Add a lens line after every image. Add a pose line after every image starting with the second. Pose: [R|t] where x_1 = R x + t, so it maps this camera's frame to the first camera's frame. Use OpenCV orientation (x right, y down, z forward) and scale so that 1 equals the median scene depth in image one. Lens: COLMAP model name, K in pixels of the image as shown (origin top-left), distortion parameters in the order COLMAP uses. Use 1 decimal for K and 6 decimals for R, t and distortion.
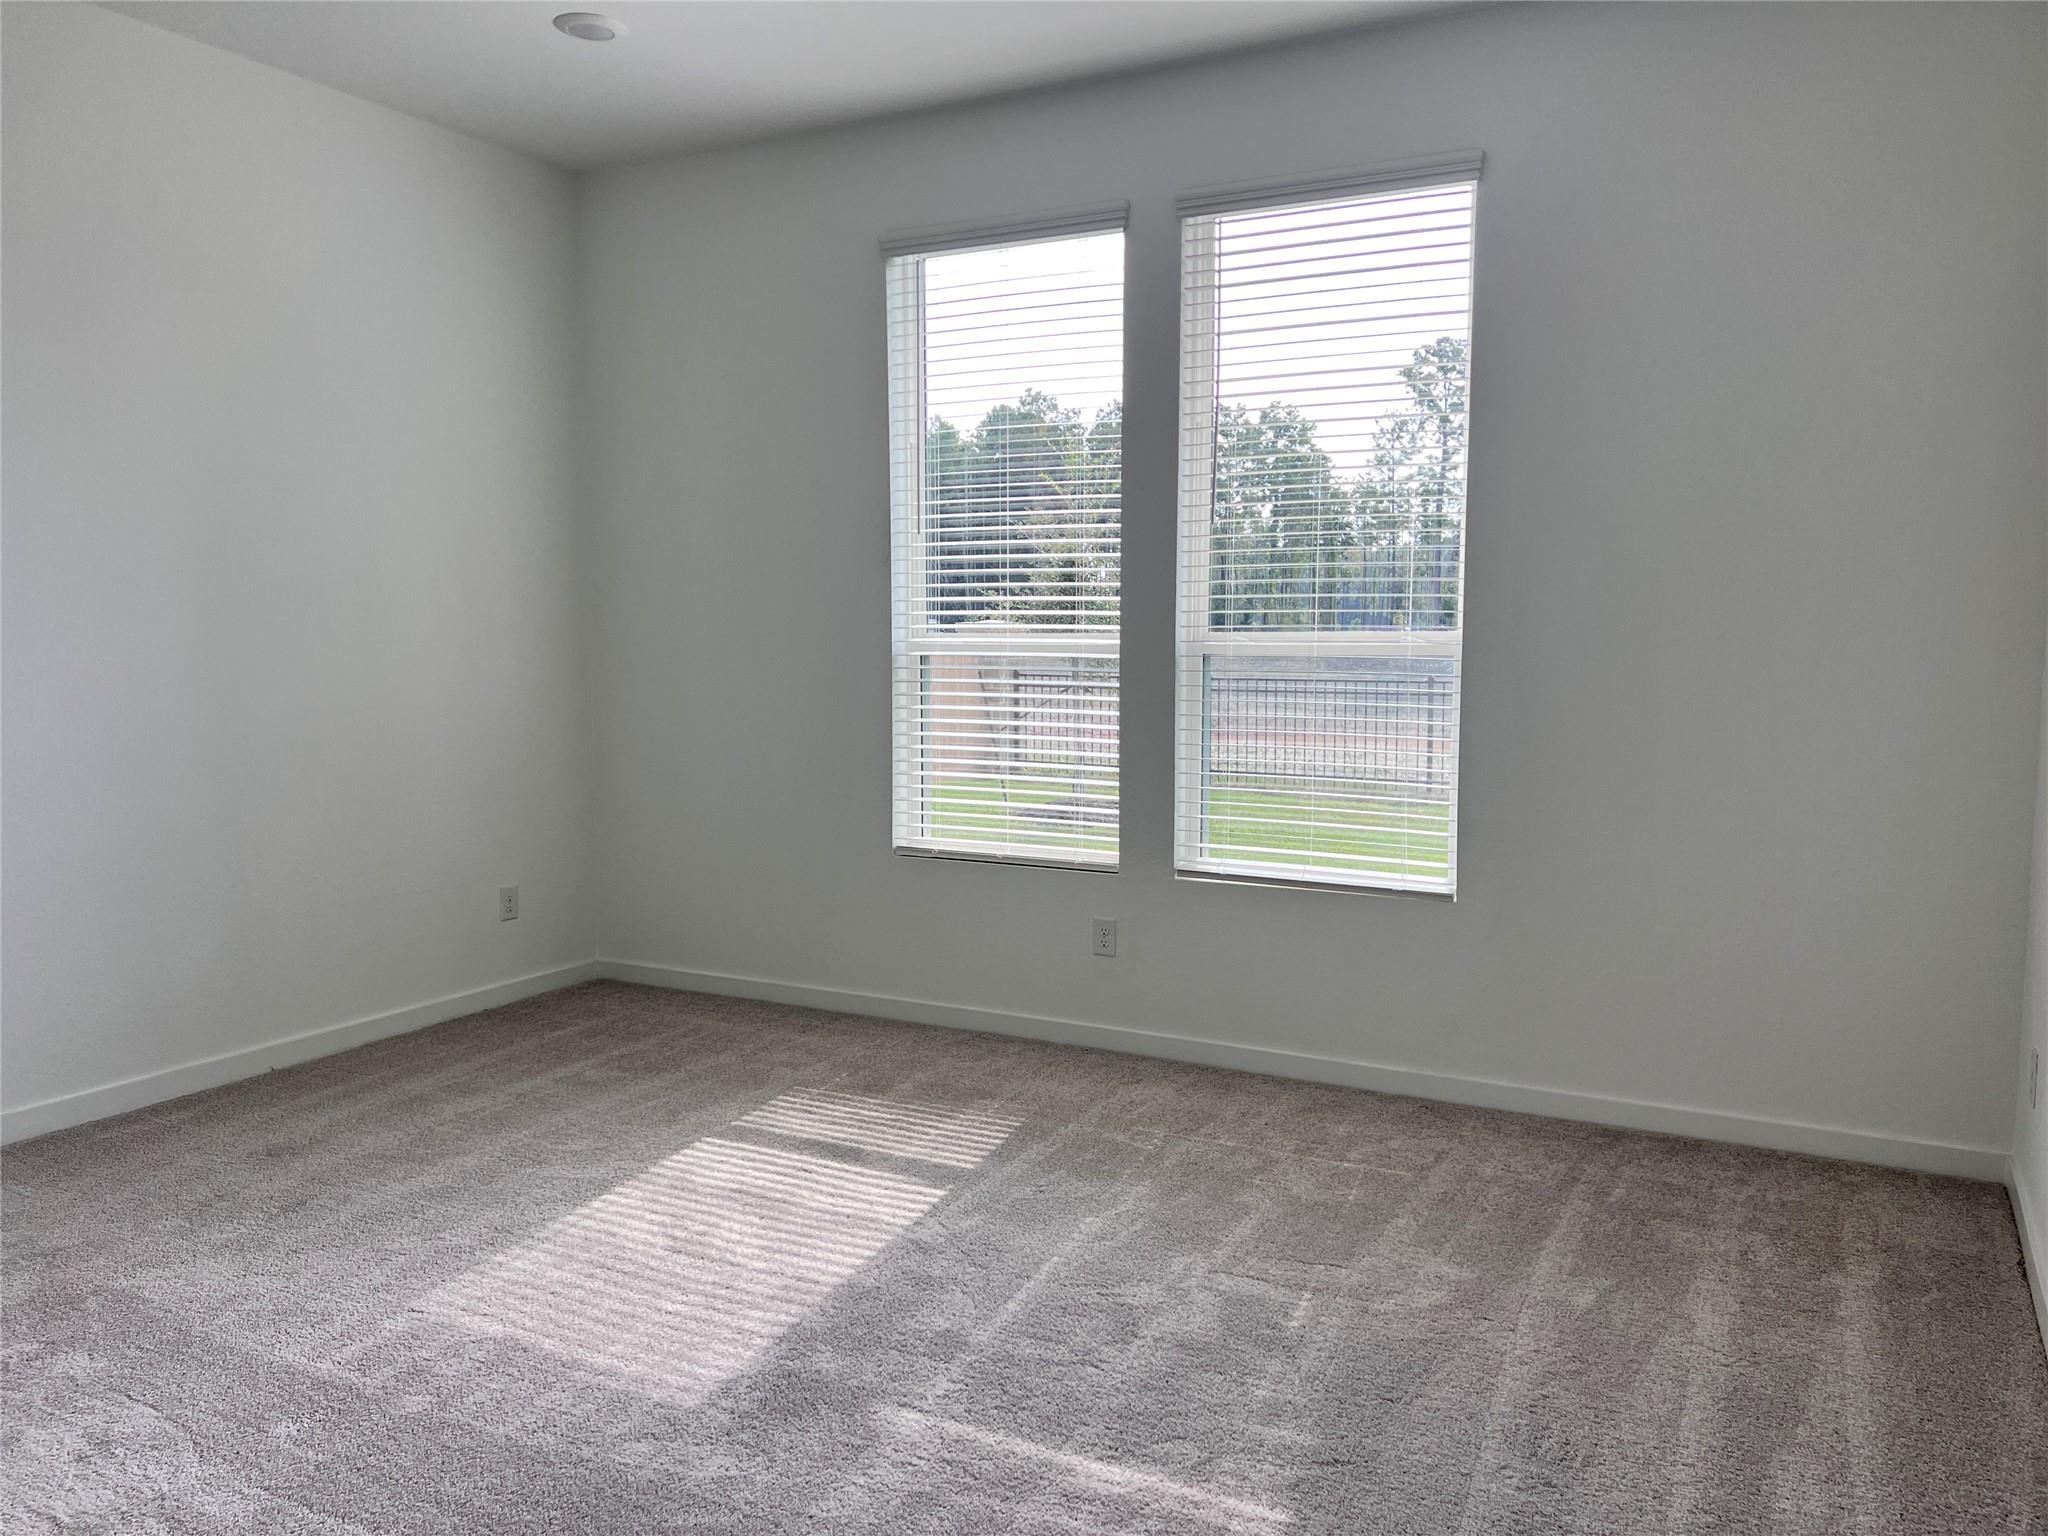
lens RADIAL K [[1533.3, 0, 1040.1], [0, 1533.3, 771.3], [0, 0, 1]] dist [0.032822, -0.050551]
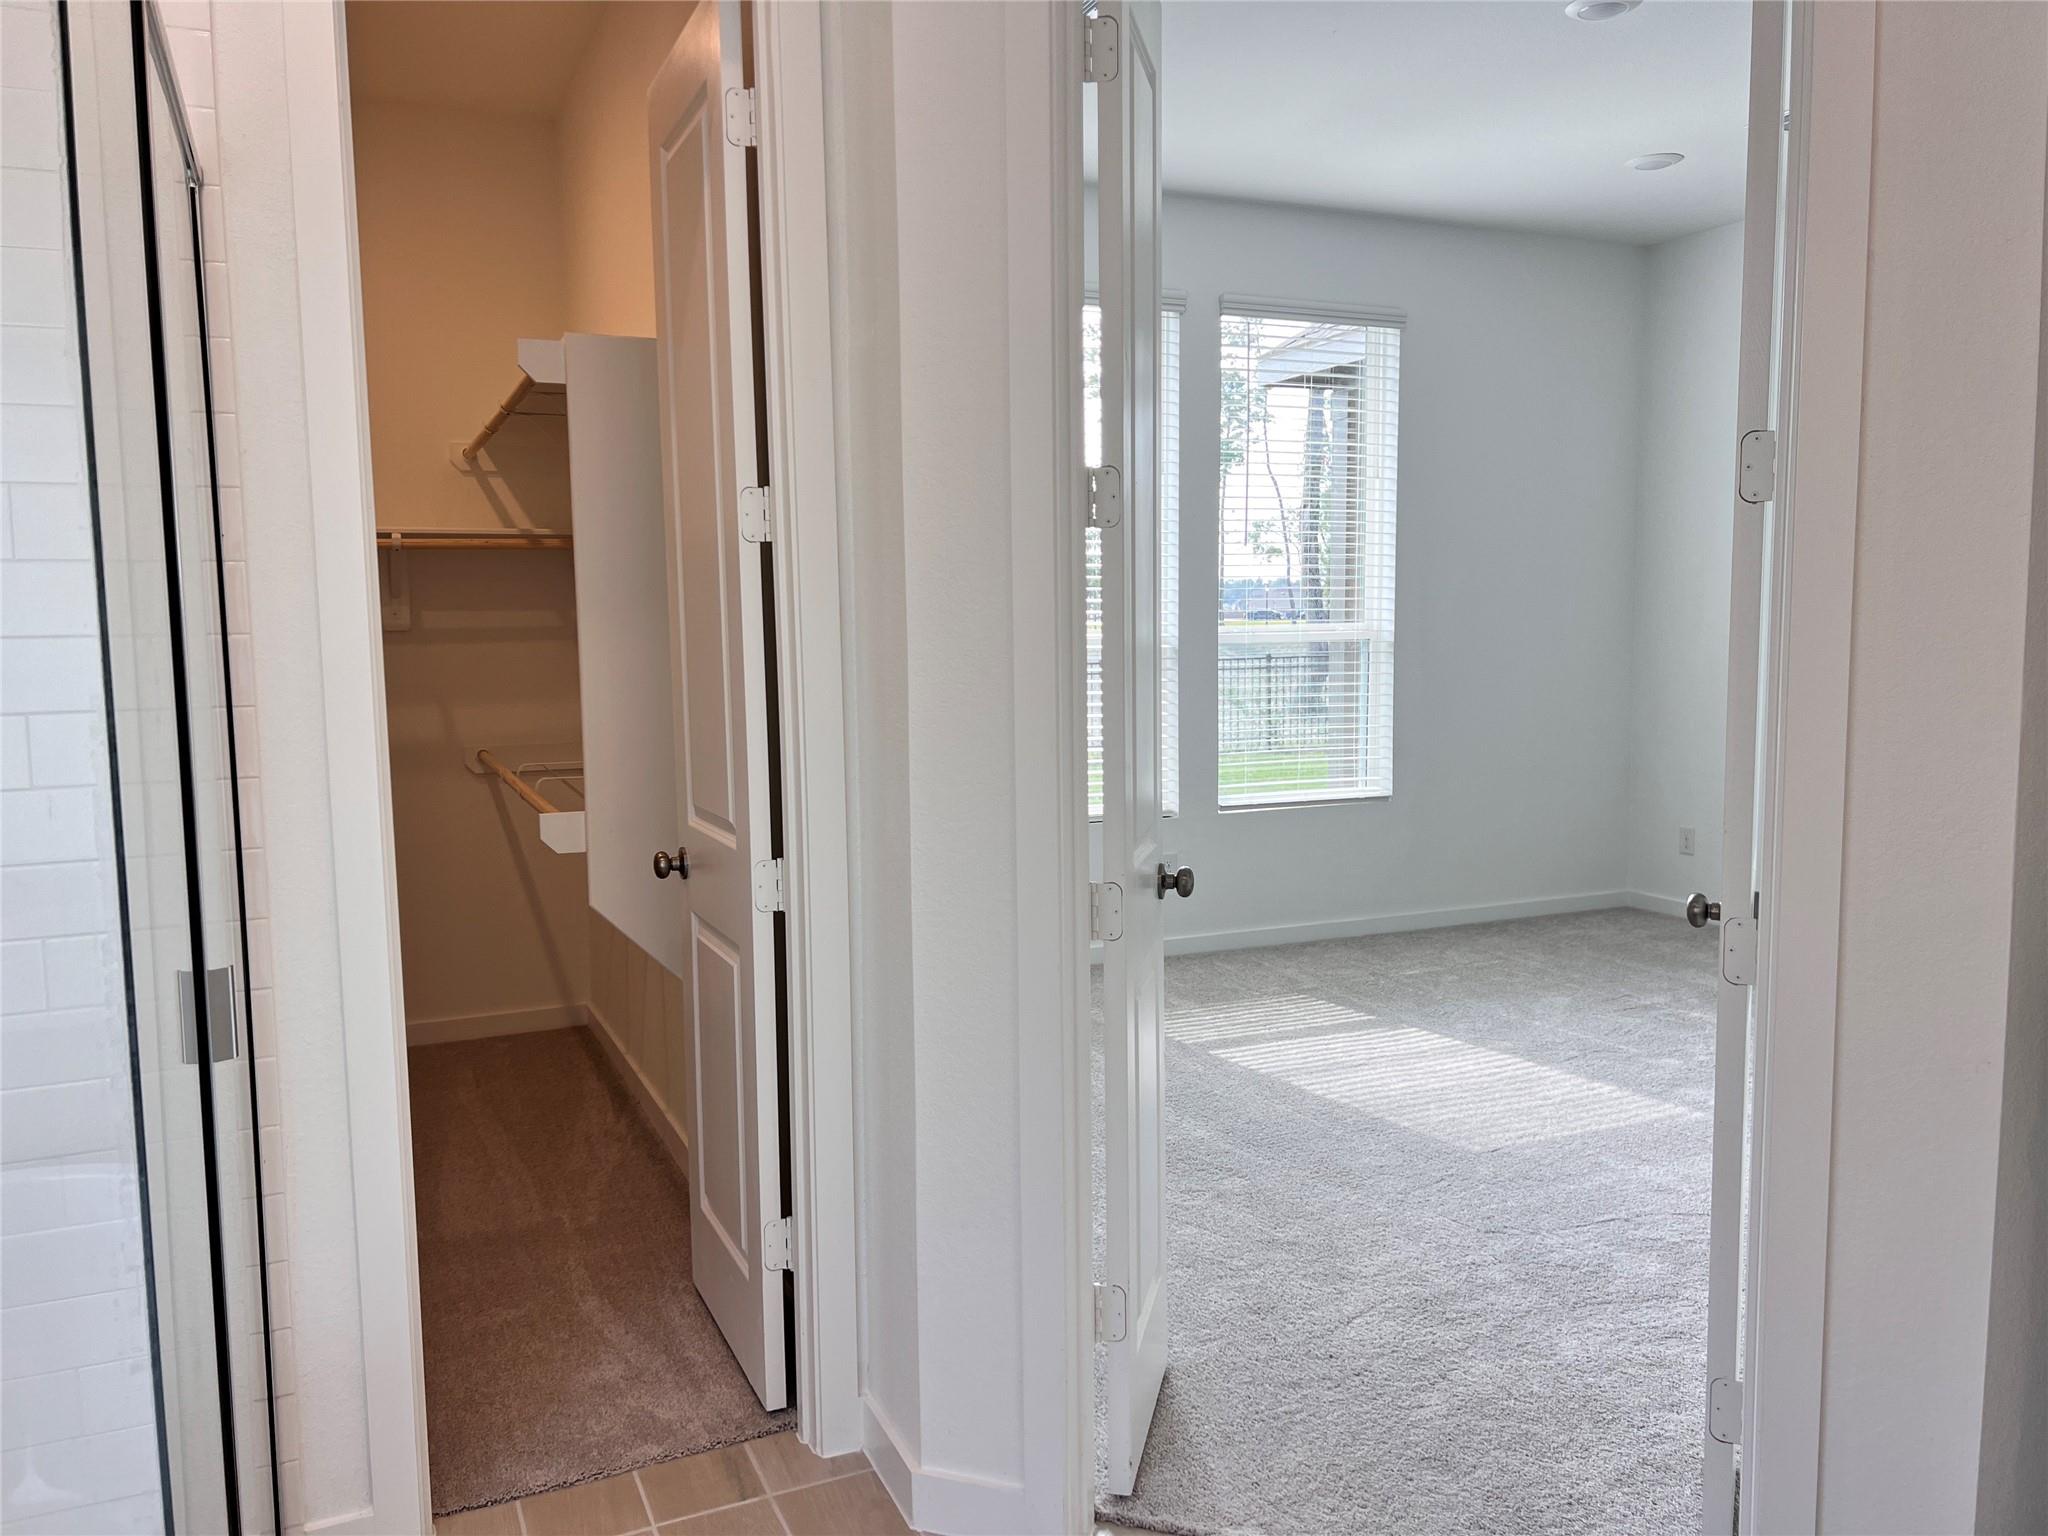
lens RADIAL K [[1557.3, 0, 1045.4], [0, 1557.3, 754.0], [0, 0, 1]] dist [0.012279, -0.046070]
pose [[0.627816, -0.082969, 0.773927, -1.119184], [0.089629, 0.995395, 0.034003, -0.042319], [-0.773184, 0.048018, 0.632361, 0.295419]]
